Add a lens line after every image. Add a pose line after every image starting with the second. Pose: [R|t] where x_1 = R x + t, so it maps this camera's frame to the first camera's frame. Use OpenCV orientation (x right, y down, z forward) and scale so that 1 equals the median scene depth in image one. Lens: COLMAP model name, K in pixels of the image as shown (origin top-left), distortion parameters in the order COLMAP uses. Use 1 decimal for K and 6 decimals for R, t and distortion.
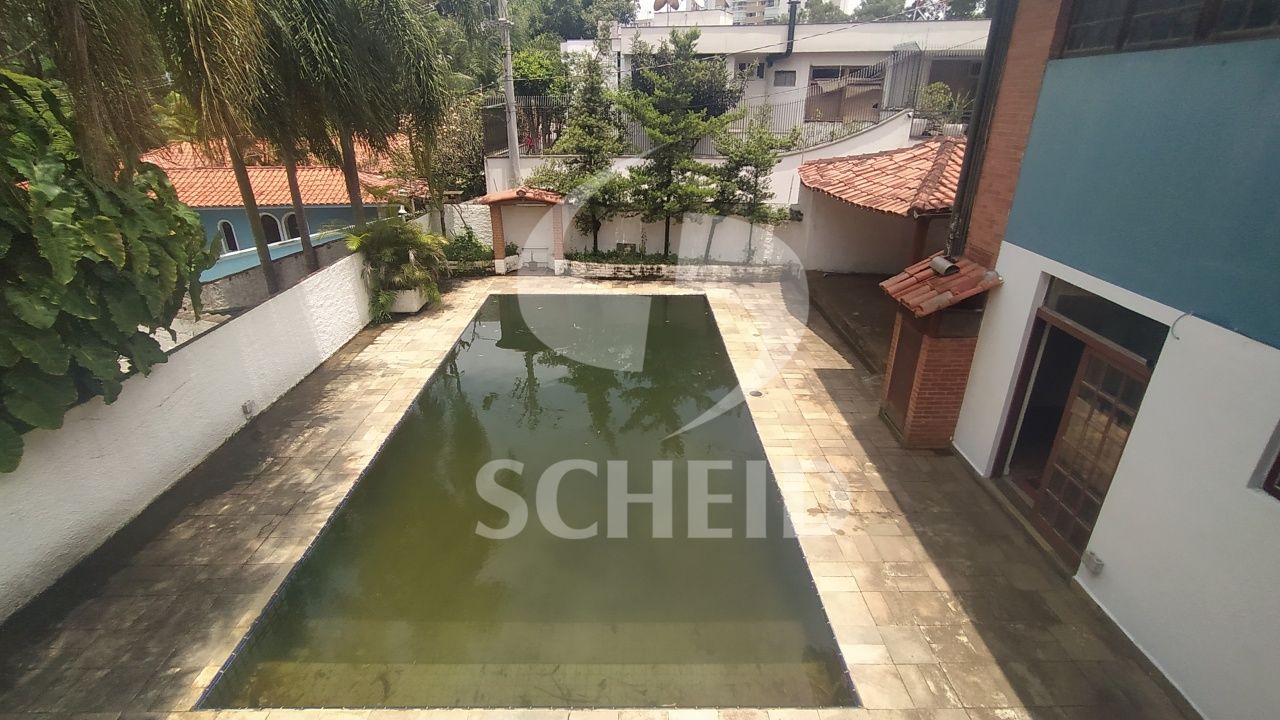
lens RADIAL K [[574.9, 0, 639.3], [0, 574.9, 343.9], [0, 0, 1]] dist [-0.012551, 0.008872]
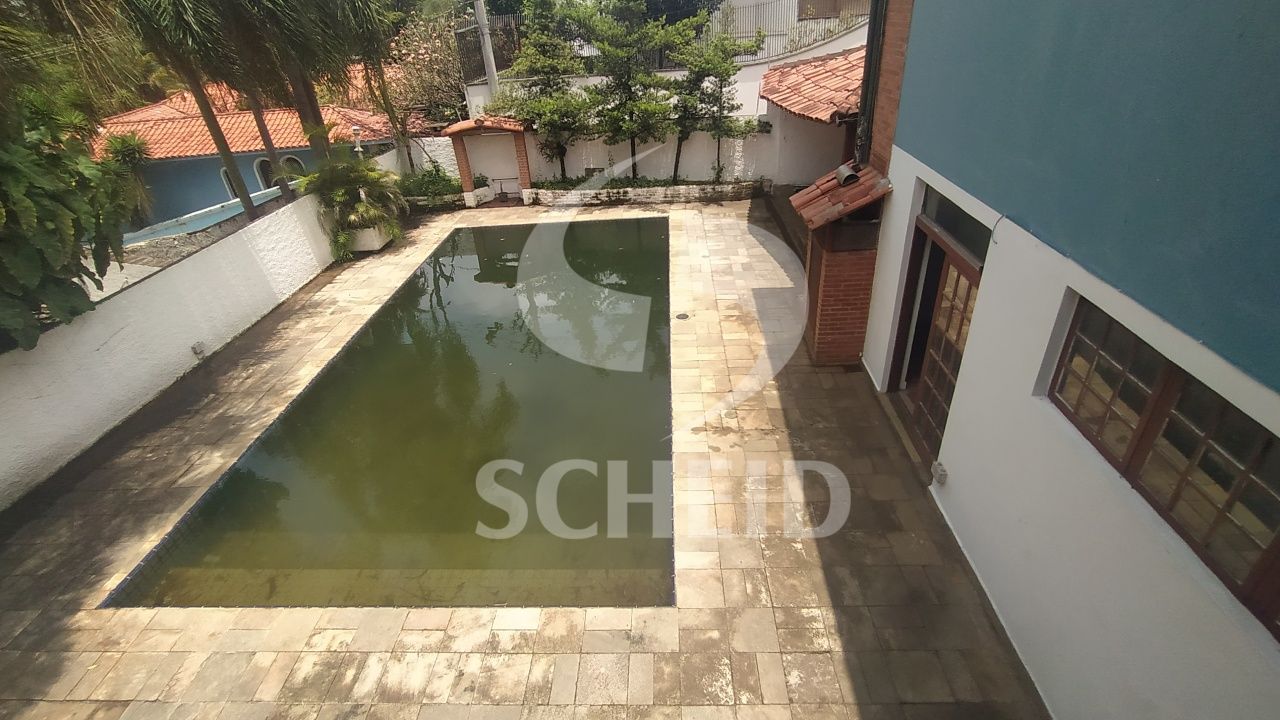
lens RADIAL K [[574.9, 0, 639.3], [0, 574.9, 343.9], [0, 0, 1]] dist [-0.012551, 0.008872]
pose [[0.996228, -0.035843, -0.079029, 0.177385], [0.045646, 0.990986, 0.125953, 0.003963], [0.073802, -0.129085, 0.988883, -0.000975]]
